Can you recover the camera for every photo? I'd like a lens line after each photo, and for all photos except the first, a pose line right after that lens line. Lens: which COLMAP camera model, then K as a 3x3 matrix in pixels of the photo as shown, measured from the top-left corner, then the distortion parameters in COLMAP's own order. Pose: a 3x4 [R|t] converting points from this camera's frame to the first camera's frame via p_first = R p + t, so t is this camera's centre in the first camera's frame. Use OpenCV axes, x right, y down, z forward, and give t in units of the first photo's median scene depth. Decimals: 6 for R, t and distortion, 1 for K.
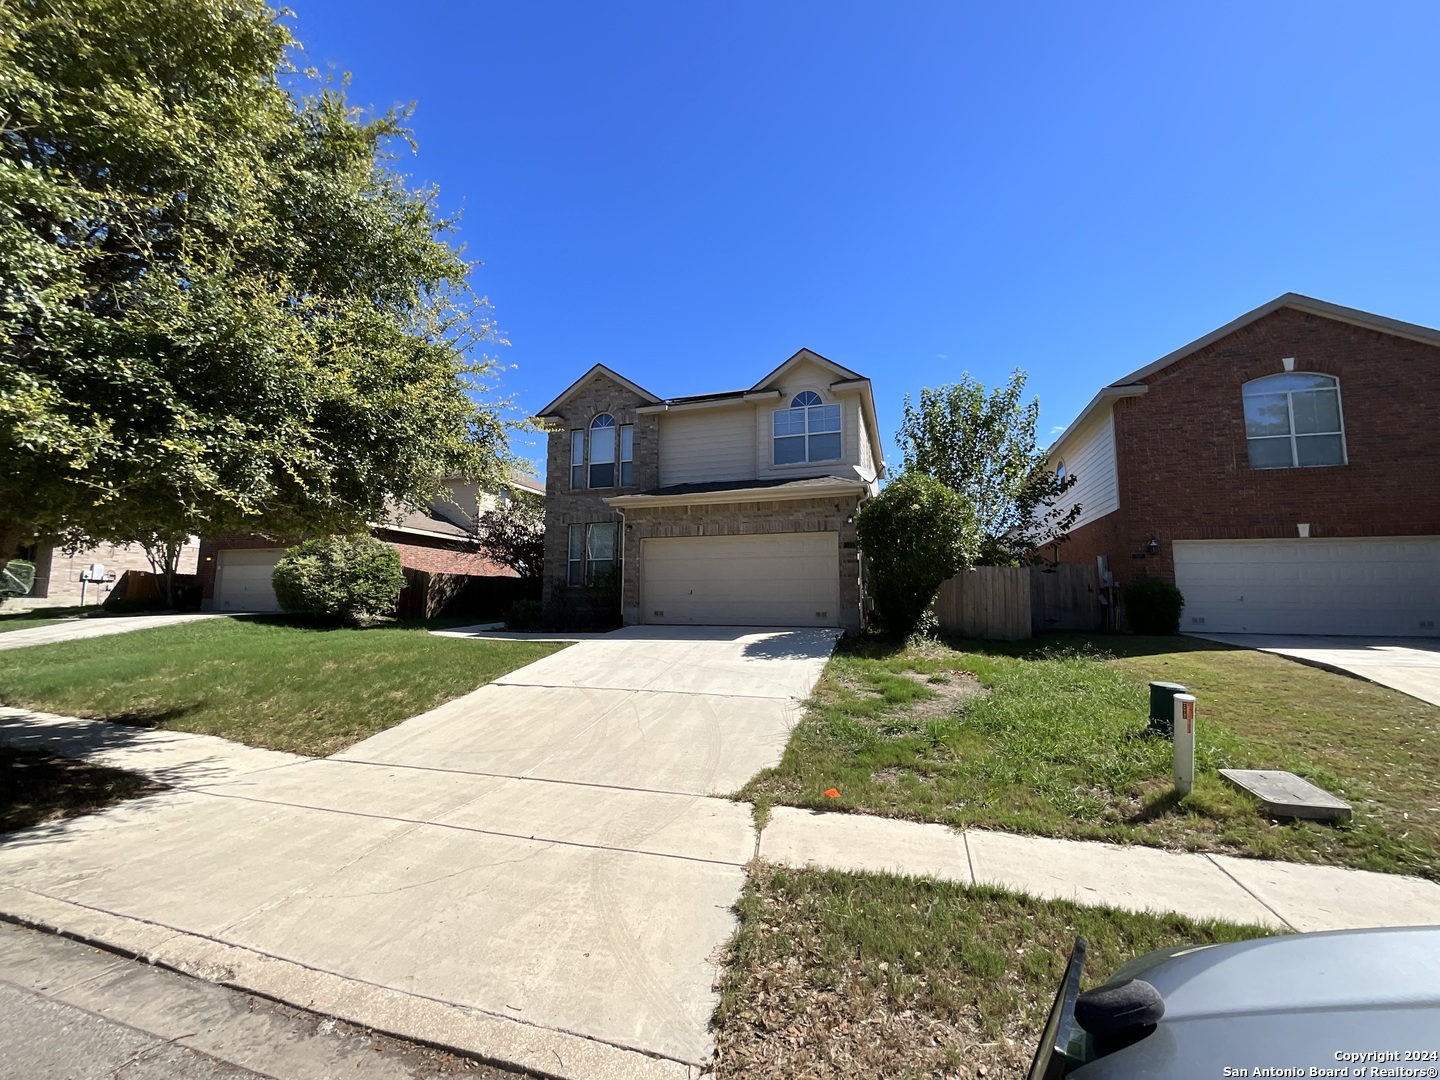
lens RADIAL K [[584.4, 0, 721.9], [0, 584.4, 544.4], [0, 0, 1]] dist [0.002865, 0.000382]
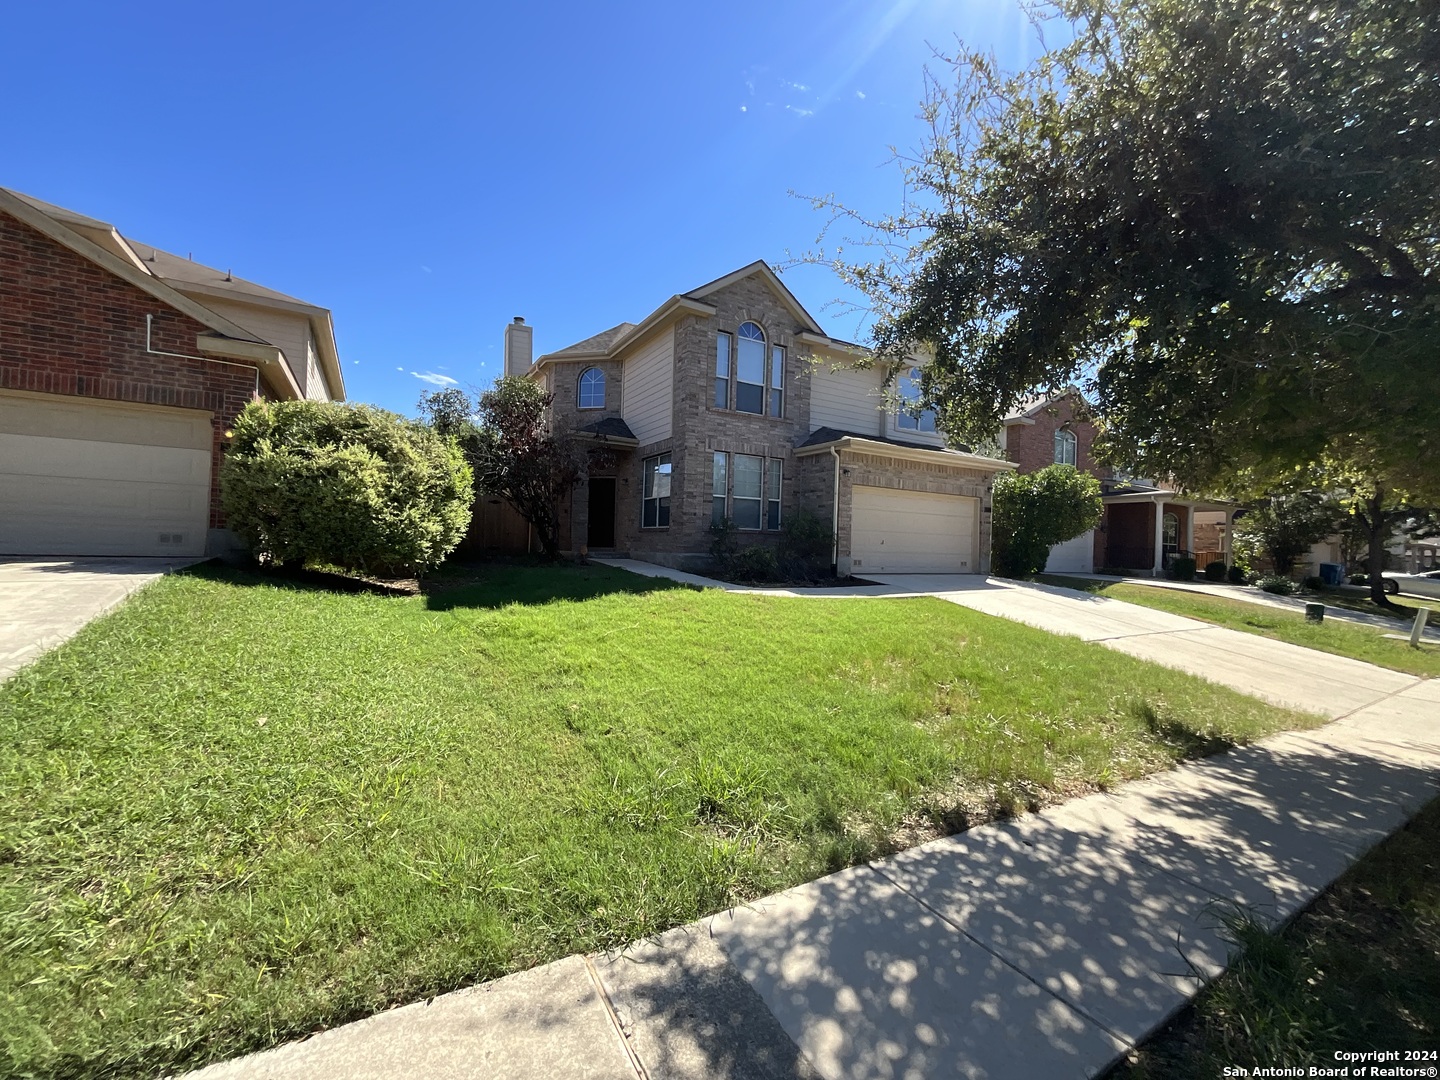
lens RADIAL K [[584.4, 0, 721.9], [0, 584.4, 544.4], [0, 0, 1]] dist [0.002865, 0.000382]
pose [[0.658001, 0.019054, 0.752776, -0.872246], [-0.100689, 0.992929, 0.062880, 0.042123], [-0.746255, -0.117172, 0.655267, 0.464862]]
